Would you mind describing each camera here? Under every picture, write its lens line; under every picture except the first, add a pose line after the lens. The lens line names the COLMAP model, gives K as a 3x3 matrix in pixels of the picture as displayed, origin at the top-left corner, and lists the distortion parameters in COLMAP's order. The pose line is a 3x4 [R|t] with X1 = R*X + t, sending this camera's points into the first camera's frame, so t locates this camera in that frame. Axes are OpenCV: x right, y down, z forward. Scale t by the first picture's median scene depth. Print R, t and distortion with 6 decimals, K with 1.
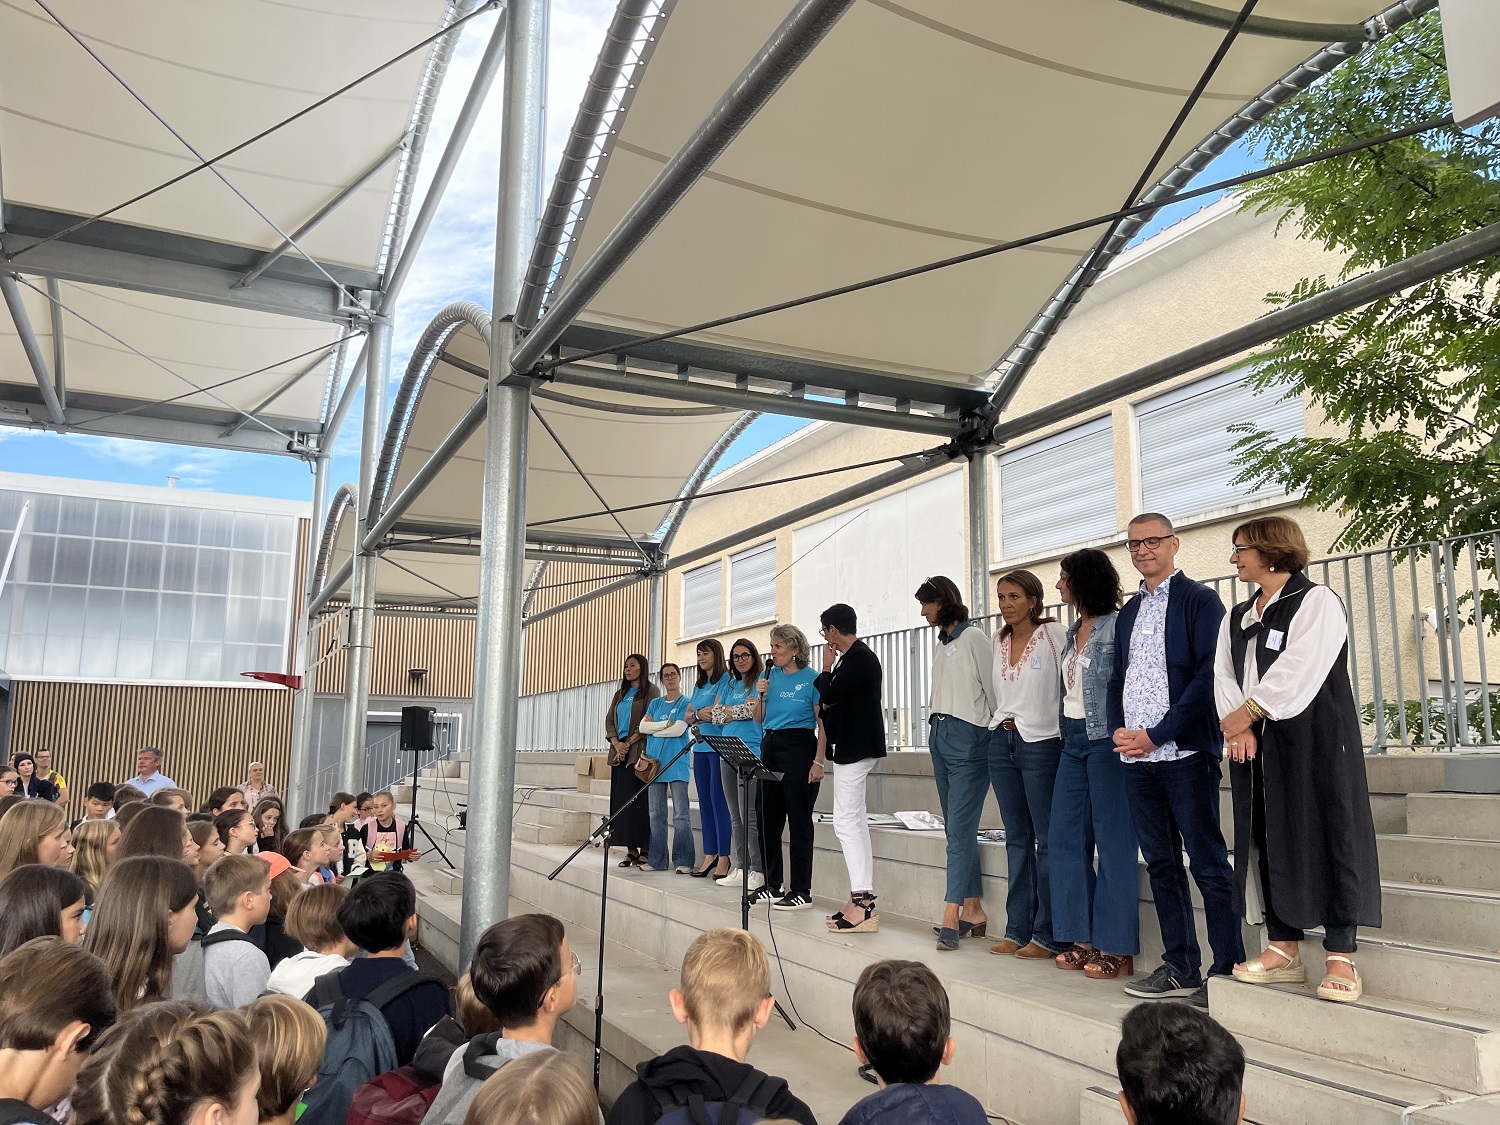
lens RADIAL K [[1146.2, 0, 750.0], [0, 1146.2, 562.5], [0, 0, 1]] dist [0.049573, -0.083709]
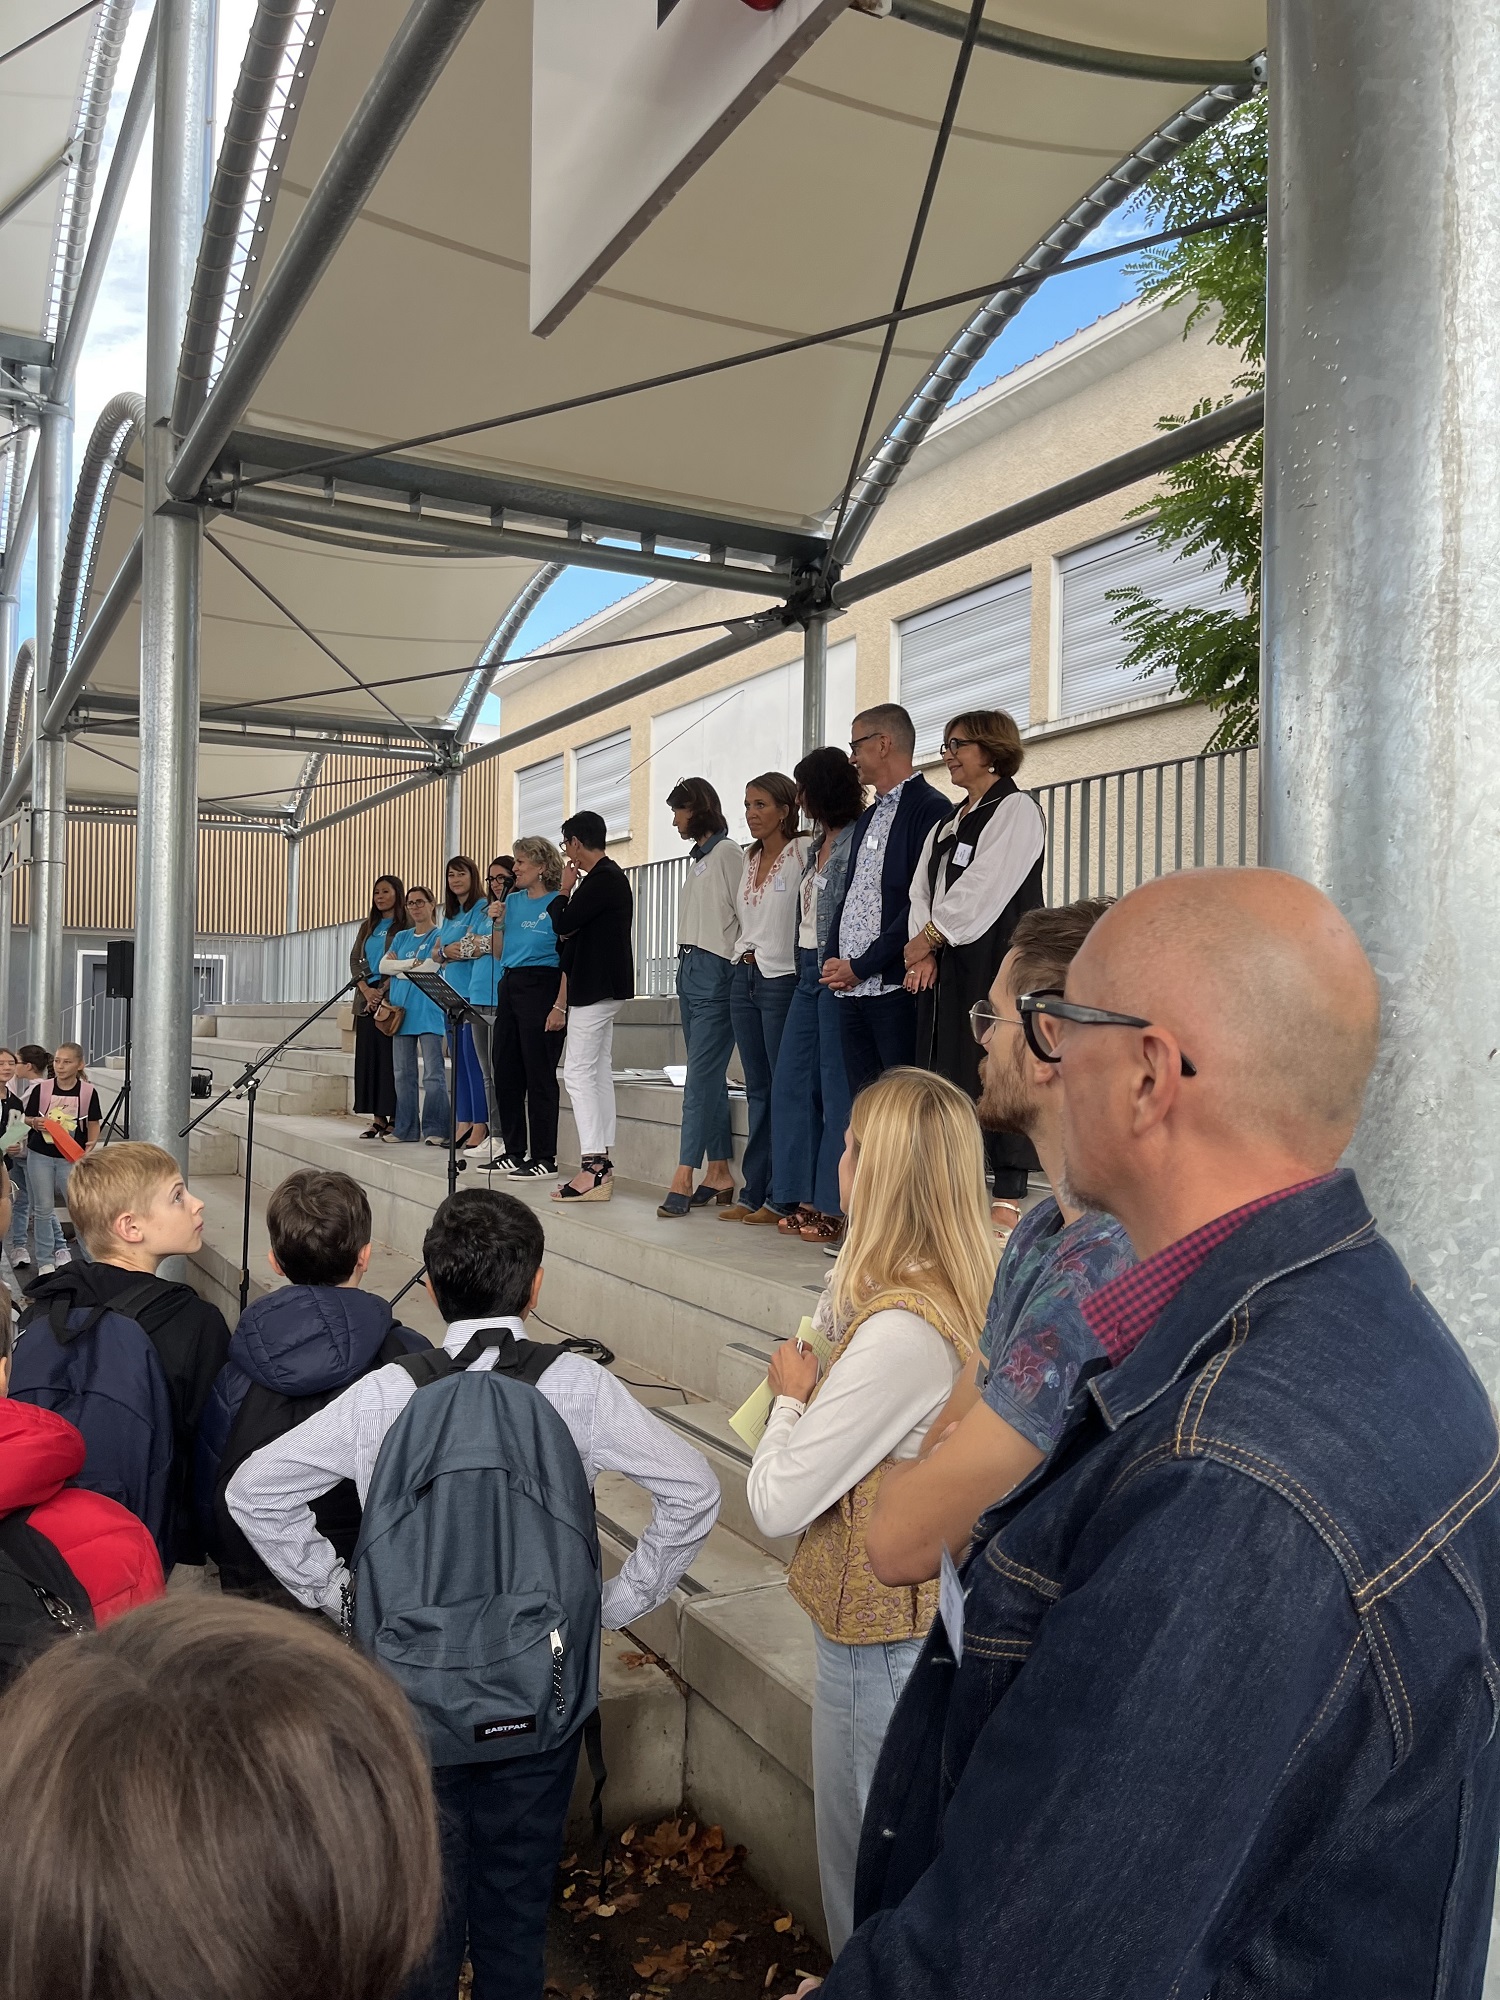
lens RADIAL K [[1535.1, 0, 750.0], [0, 1535.1, 1000.0], [0, 0, 1]] dist [0.060257, -0.101248]
pose [[0.998152, 0.006171, 0.060449, 0.107500], [-0.015395, 0.988053, 0.153345, -0.000144], [-0.058780, -0.153993, 0.986322, -0.074046]]
